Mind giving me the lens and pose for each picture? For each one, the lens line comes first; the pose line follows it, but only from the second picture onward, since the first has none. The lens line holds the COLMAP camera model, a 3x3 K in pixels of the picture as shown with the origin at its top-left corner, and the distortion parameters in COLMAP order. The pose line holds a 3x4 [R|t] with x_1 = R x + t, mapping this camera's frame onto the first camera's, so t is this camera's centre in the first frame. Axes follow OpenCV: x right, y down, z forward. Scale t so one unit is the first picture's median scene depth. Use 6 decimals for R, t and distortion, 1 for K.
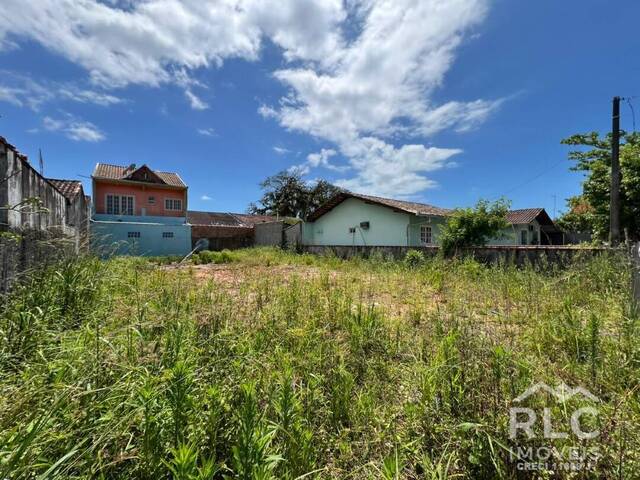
lens RADIAL K [[253.6, 0, 320.0], [0, 253.6, 240.0], [0, 0, 1]] dist [-0.000154, -0.000871]
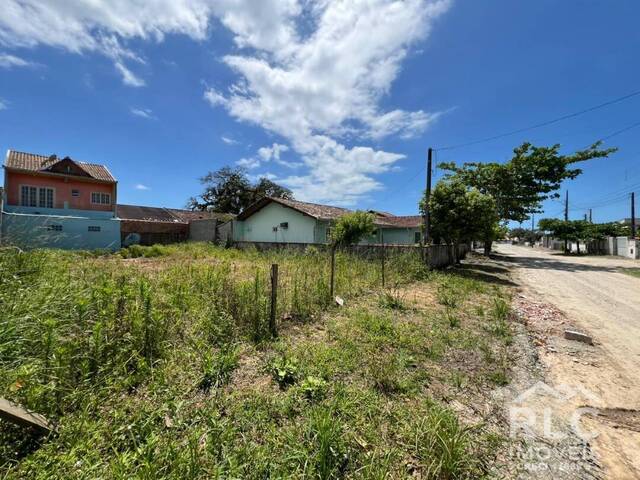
lens RADIAL K [[253.6, 0, 320.0], [0, 253.6, 240.0], [0, 0, 1]] dist [-0.000154, -0.000871]
pose [[0.981193, 0.015041, 0.192442, 0.062823], [-0.017442, 0.999790, 0.010793, -0.002522], [-0.192240, -0.013946, 0.981249, -0.117357]]
